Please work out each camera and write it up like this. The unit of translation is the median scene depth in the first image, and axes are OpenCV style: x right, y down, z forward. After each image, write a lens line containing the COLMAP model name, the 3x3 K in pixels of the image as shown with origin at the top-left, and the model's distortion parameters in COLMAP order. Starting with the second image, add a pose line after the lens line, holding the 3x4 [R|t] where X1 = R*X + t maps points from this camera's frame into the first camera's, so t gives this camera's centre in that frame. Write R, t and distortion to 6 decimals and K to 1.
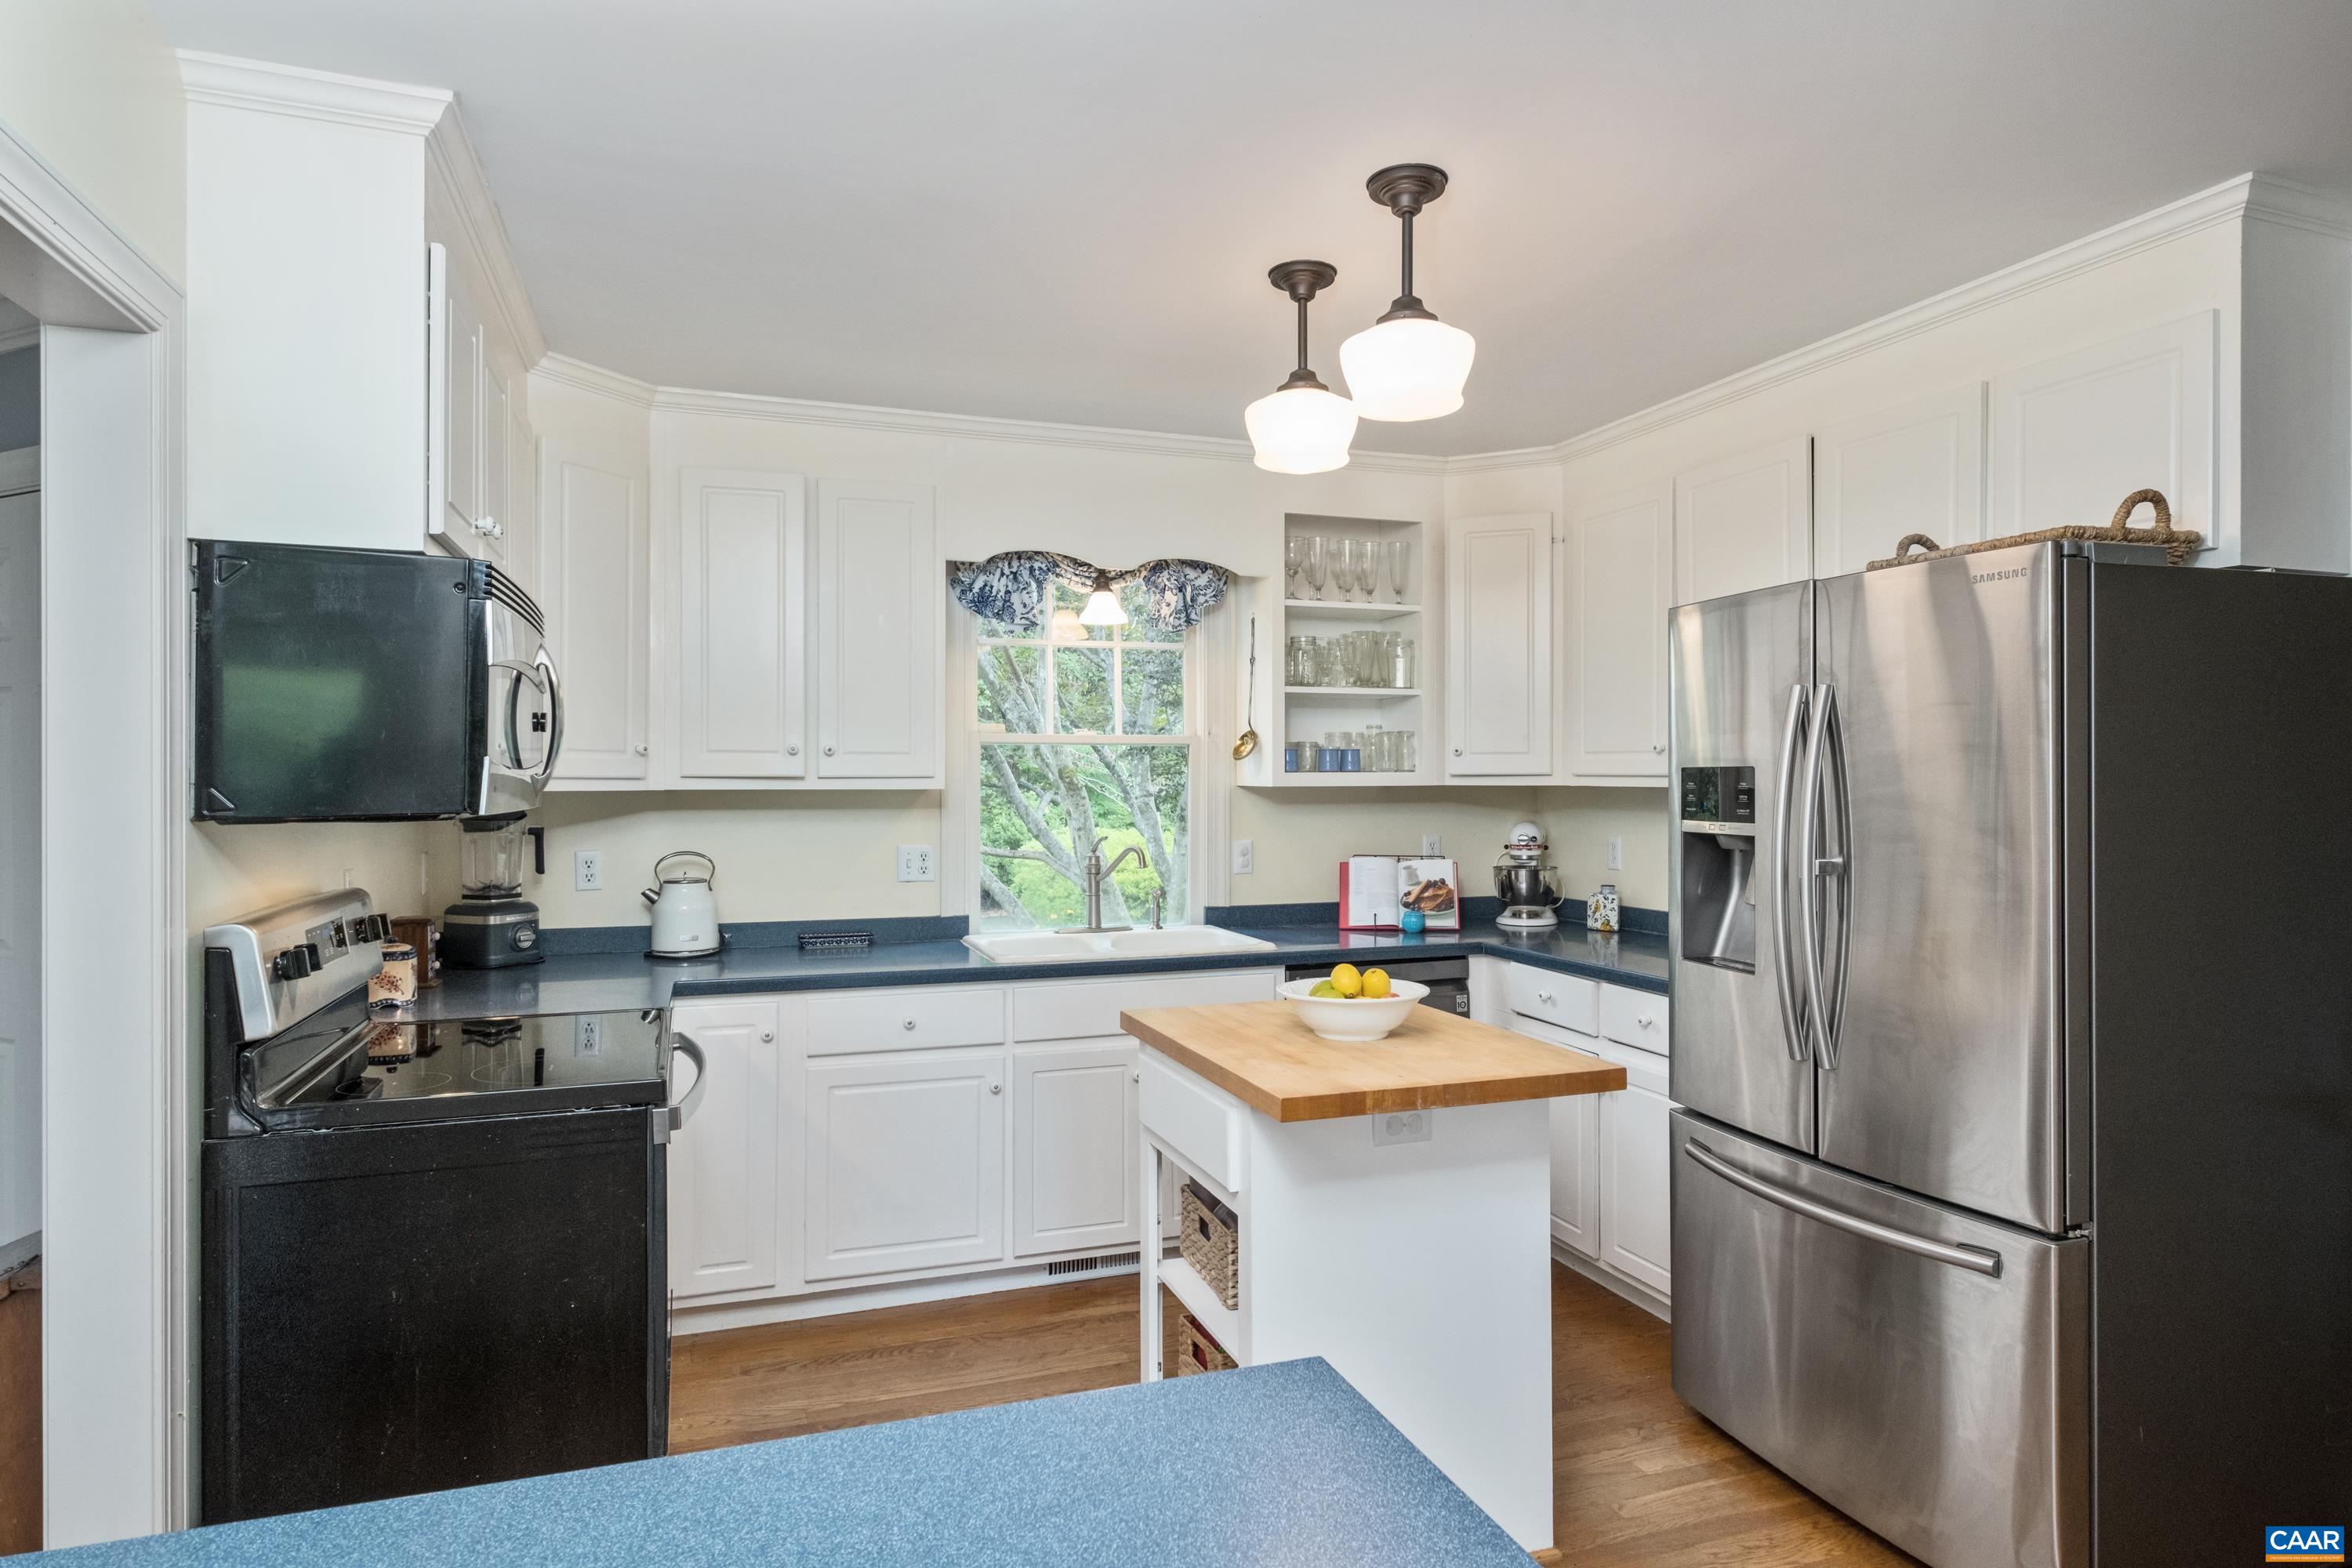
lens RADIAL K [[1319.1, 0, 1176.0], [0, 1319.1, 784.0], [0, 0, 1]] dist [-0.001420, -0.000024]
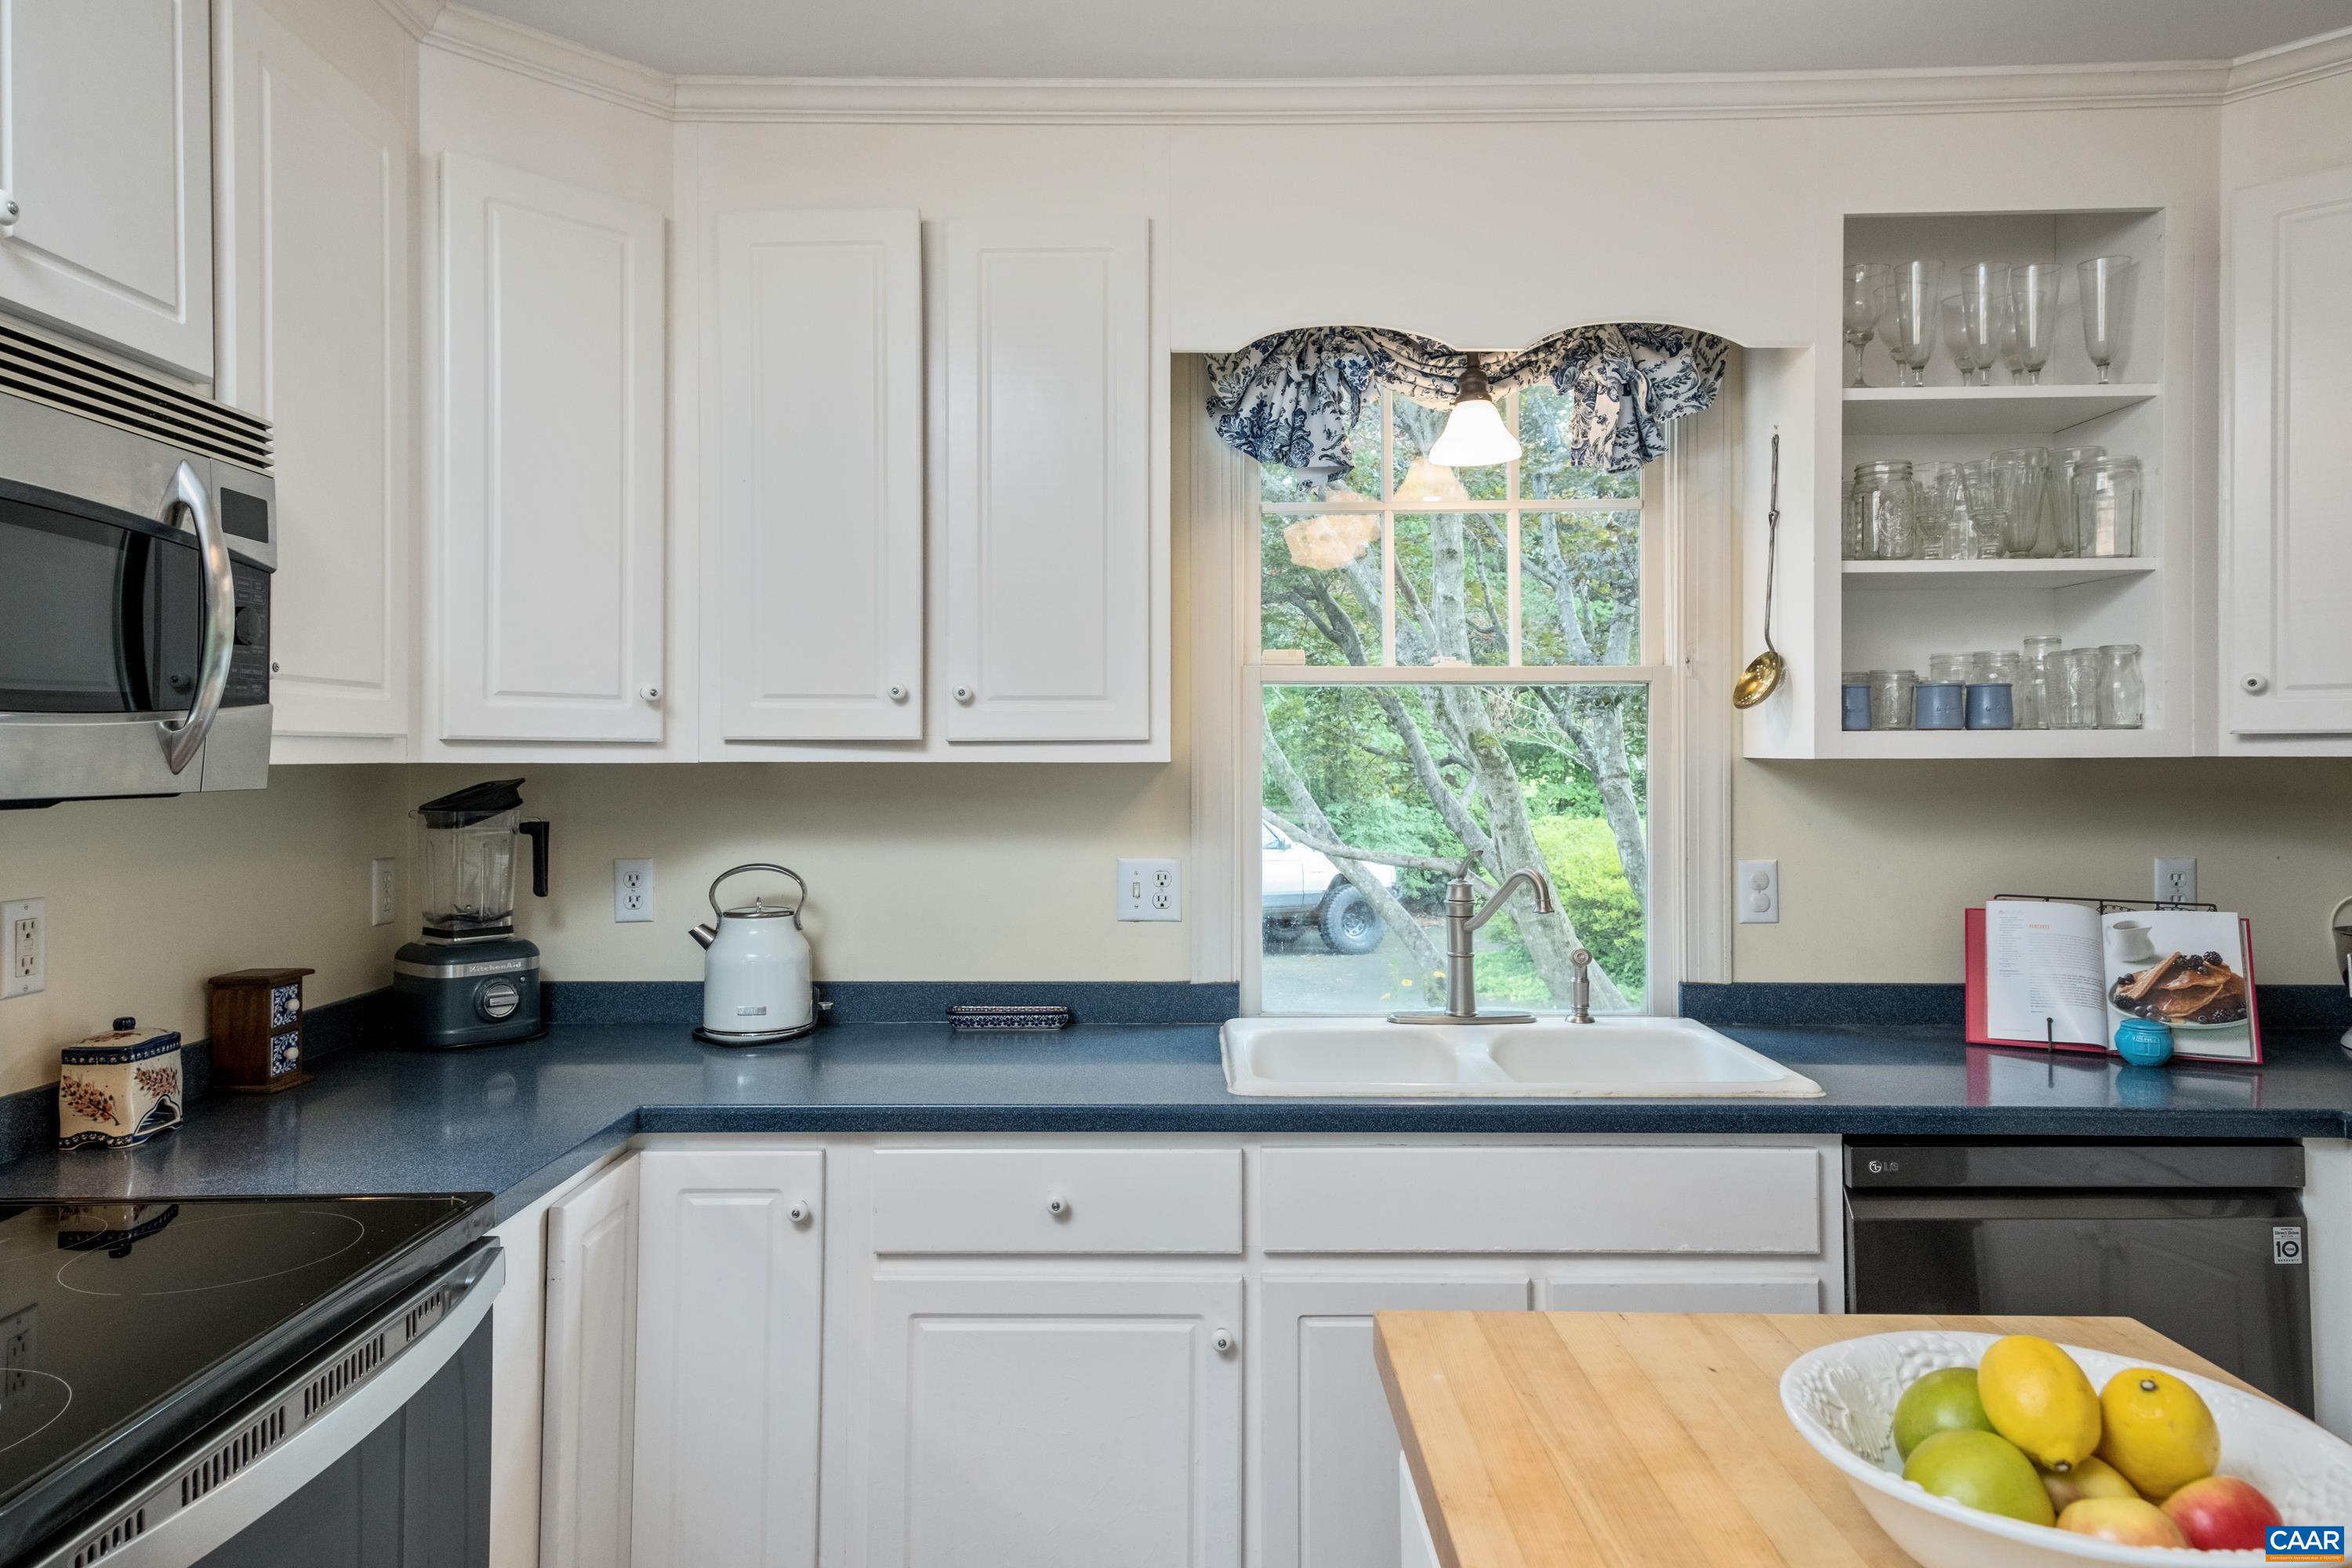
lens RADIAL K [[1520.5, 0, 1173.1], [0, 1520.5, 742.4], [0, 0, 1]] dist [0.051783, 0.000391]
pose [[0.941646, -0.002572, -0.336595, 0.038904], [-0.001526, 0.999928, -0.011912, 0.002940], [0.336602, 0.011731, 0.941574, 0.355230]]
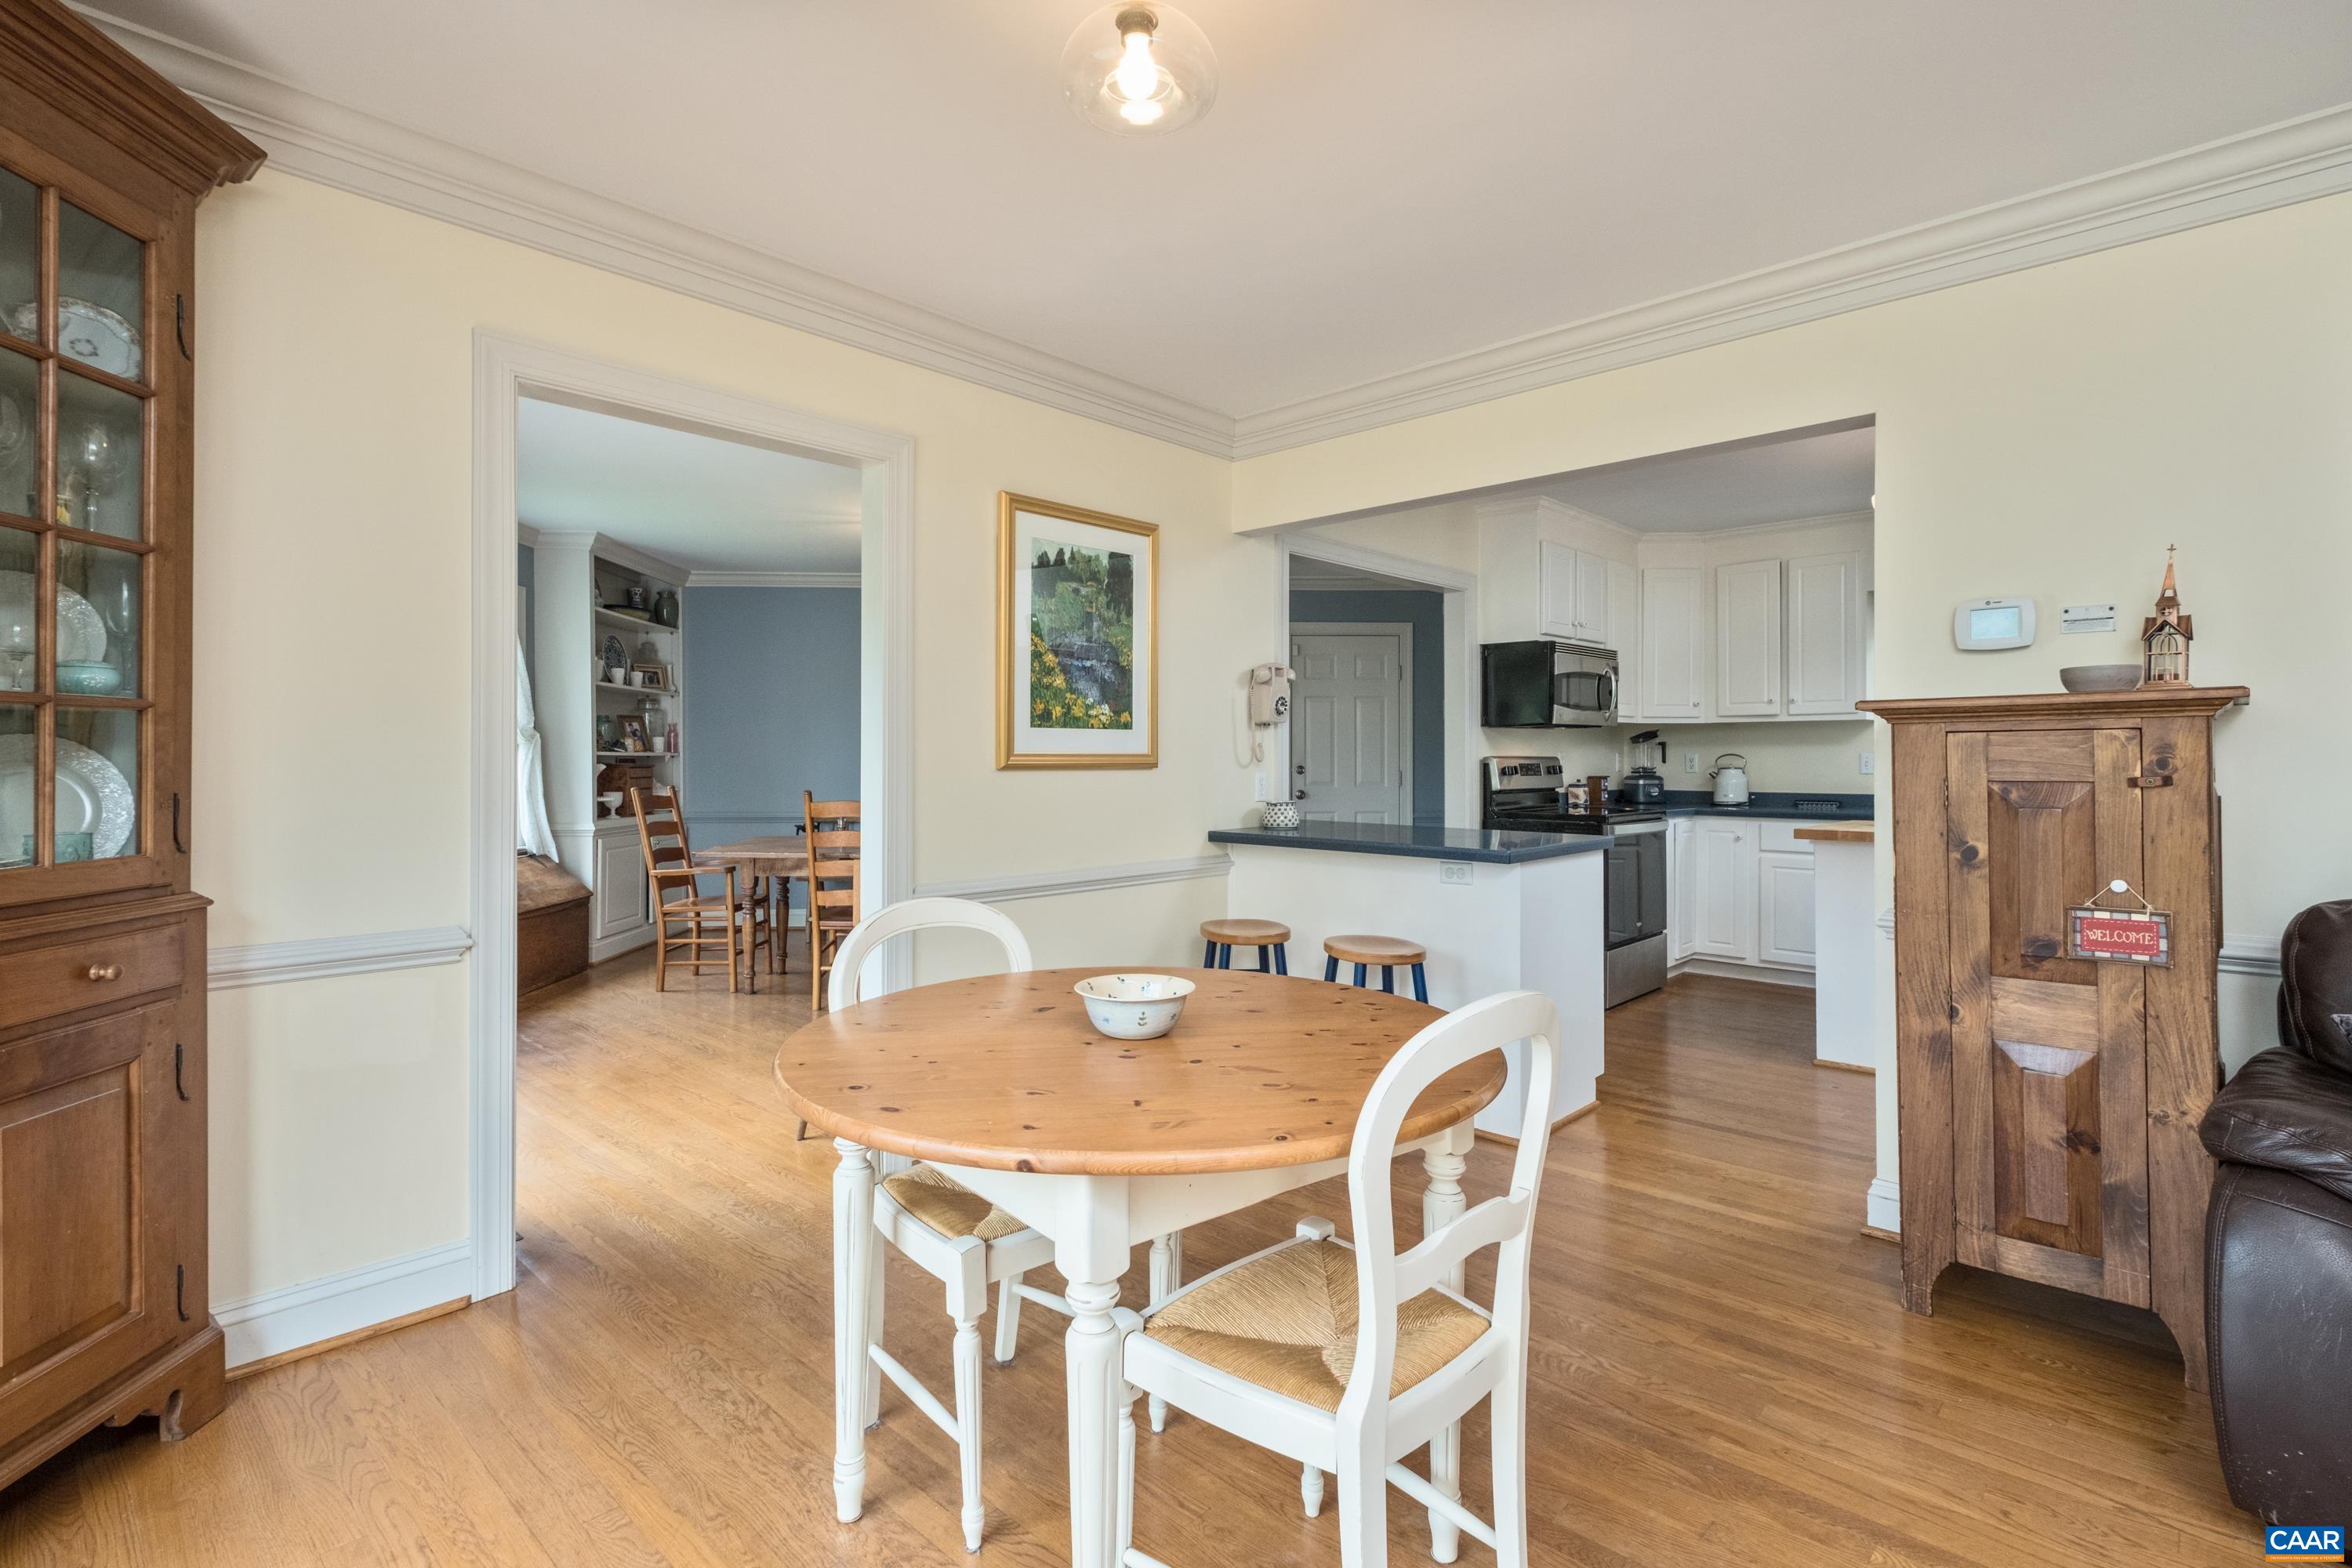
lens RADIAL K [[1126.4, 0, 1174.9], [0, 1126.4, 758.1], [0, 0, 1]] dist [0.000988, 0.000114]
pose [[0.449892, -0.011036, -0.893015, 0.704667], [0.005762, 0.999939, -0.009455, 0.061838], [0.893064, -0.000892, 0.449928, -0.484885]]
